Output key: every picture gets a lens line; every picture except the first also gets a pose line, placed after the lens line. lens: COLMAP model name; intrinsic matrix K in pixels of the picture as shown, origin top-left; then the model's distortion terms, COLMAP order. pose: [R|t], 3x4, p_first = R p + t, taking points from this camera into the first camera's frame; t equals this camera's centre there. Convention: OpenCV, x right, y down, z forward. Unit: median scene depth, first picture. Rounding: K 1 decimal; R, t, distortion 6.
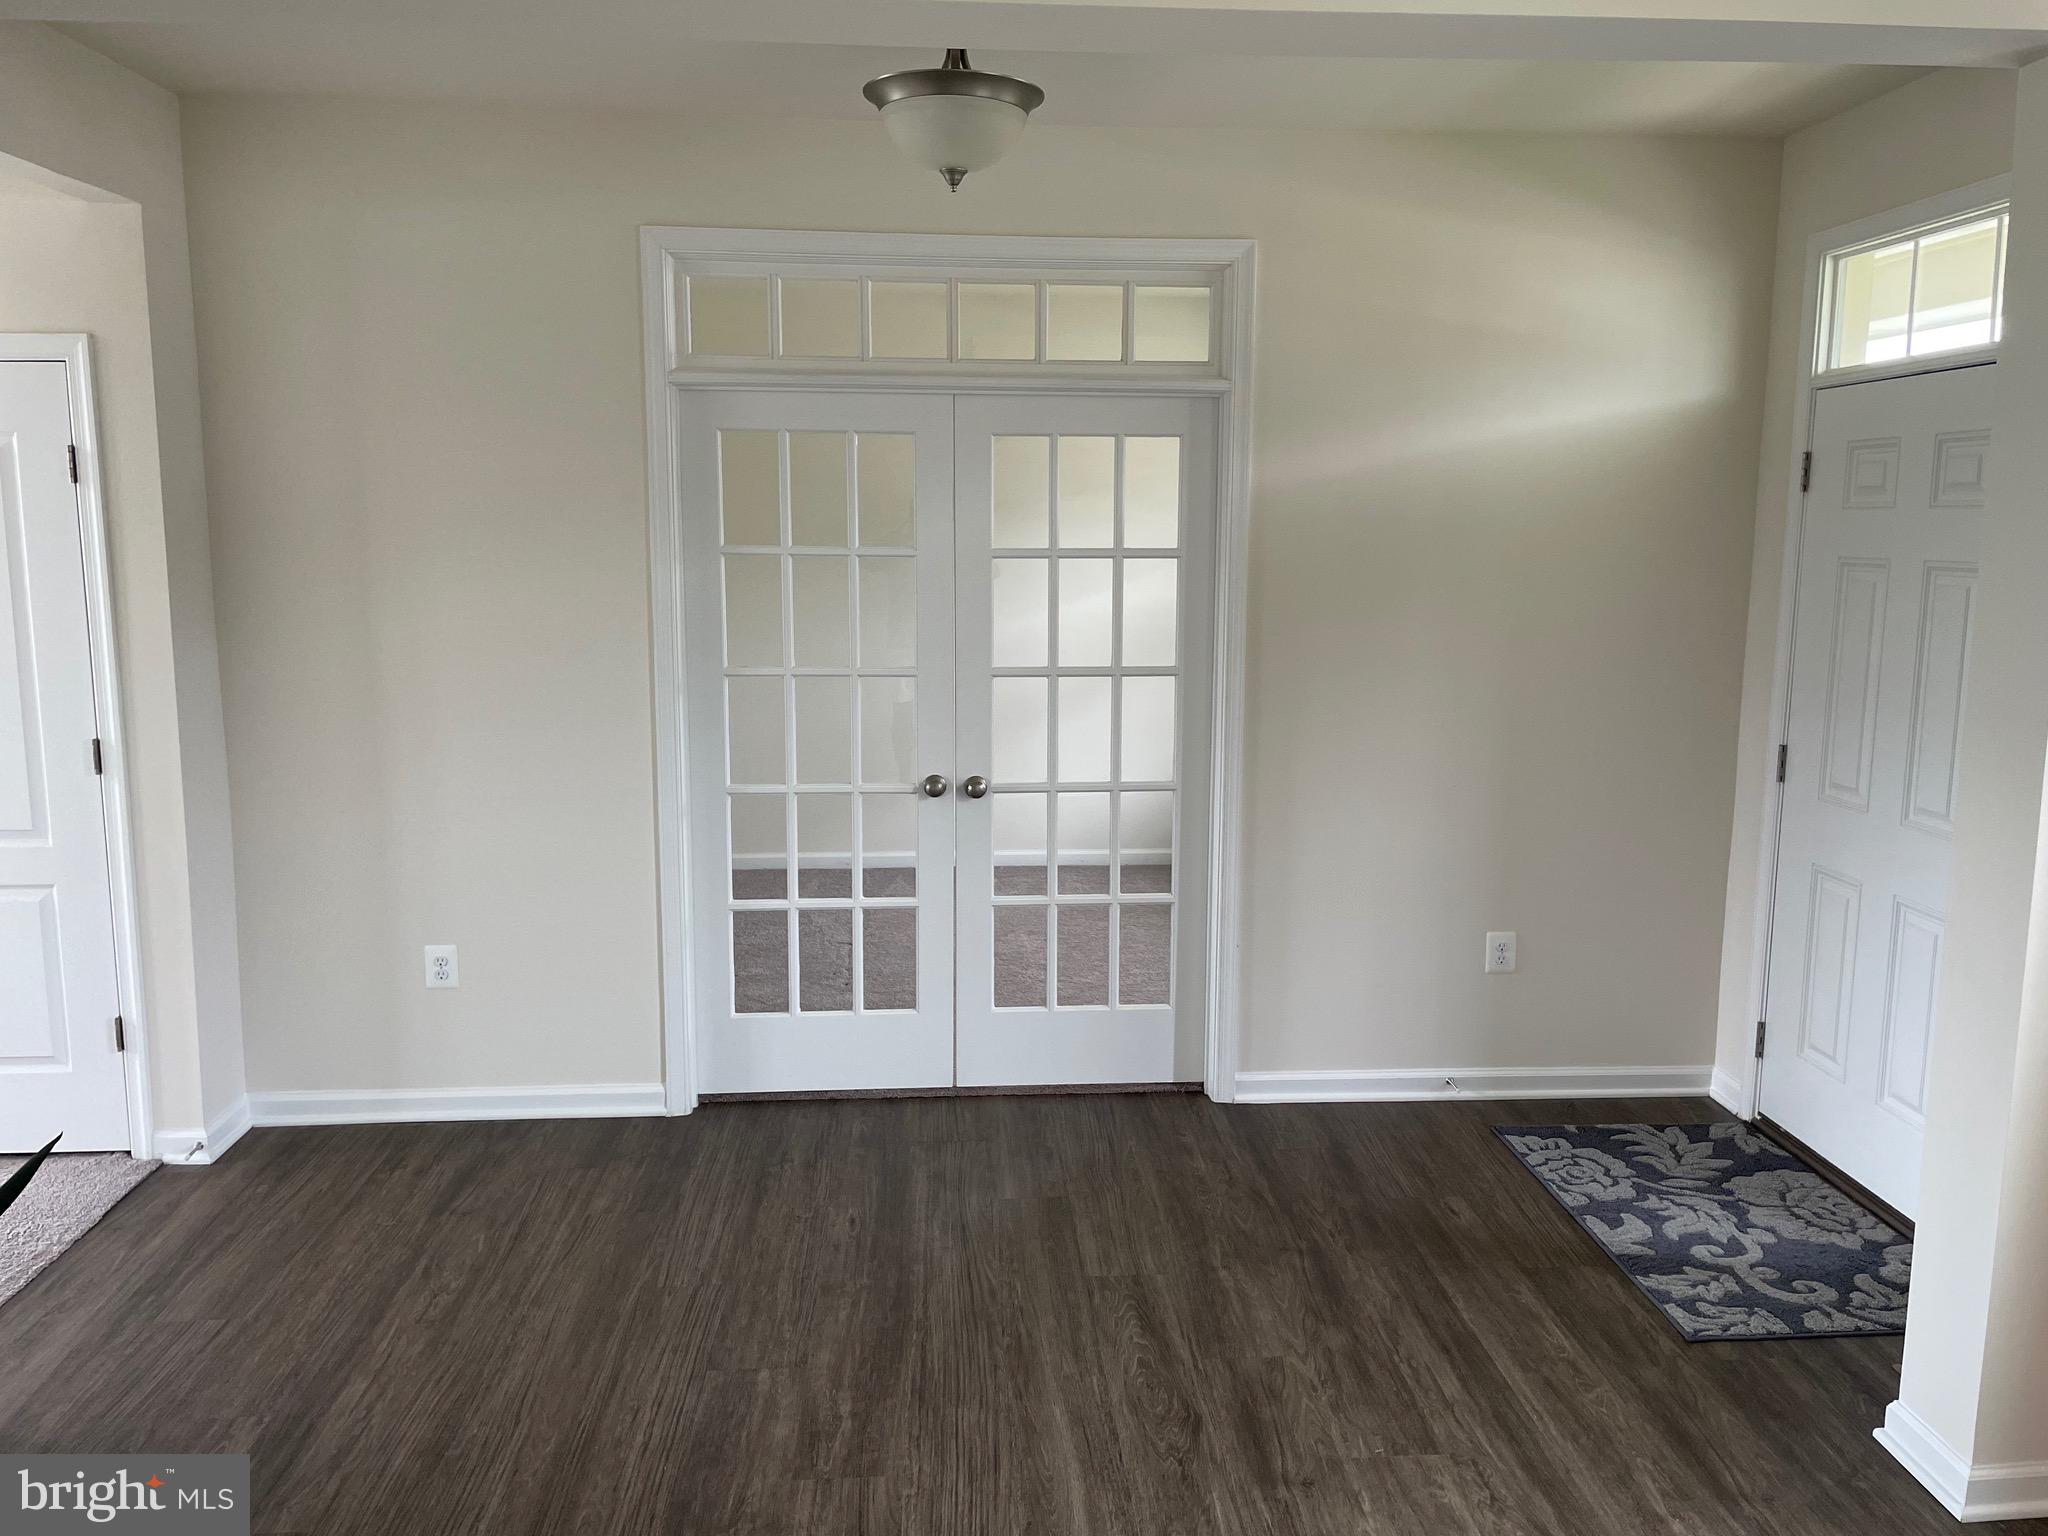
lens RADIAL K [[1551.9, 0, 1025.5], [0, 1551.9, 748.8], [0, 0, 1]] dist [0.091367, -0.106081]
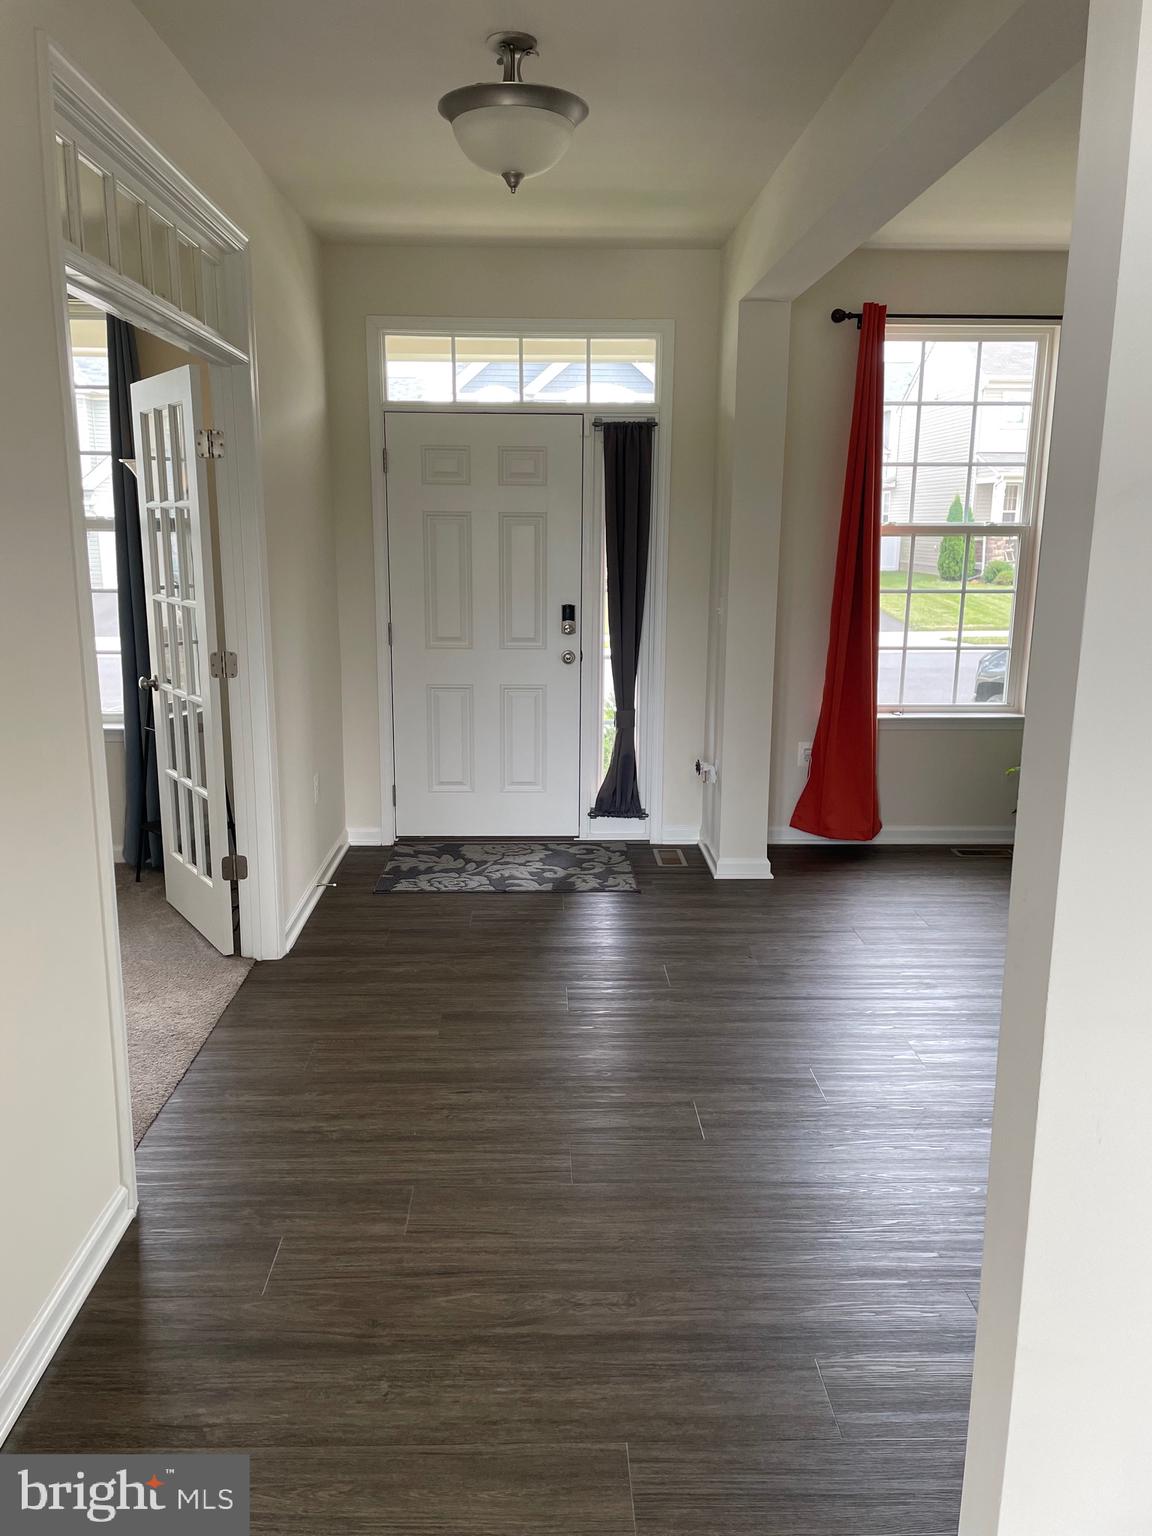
lens RADIAL K [[1163.9, 0, 573.7], [0, 1163.9, 780.8], [0, 0, 1]] dist [0.091367, -0.106081]
pose [[0.029151, -0.224198, 0.974108, -0.877265], [0.136822, 0.966244, 0.218294, -0.095706], [-0.990167, 0.126916, 0.058842, 0.817815]]
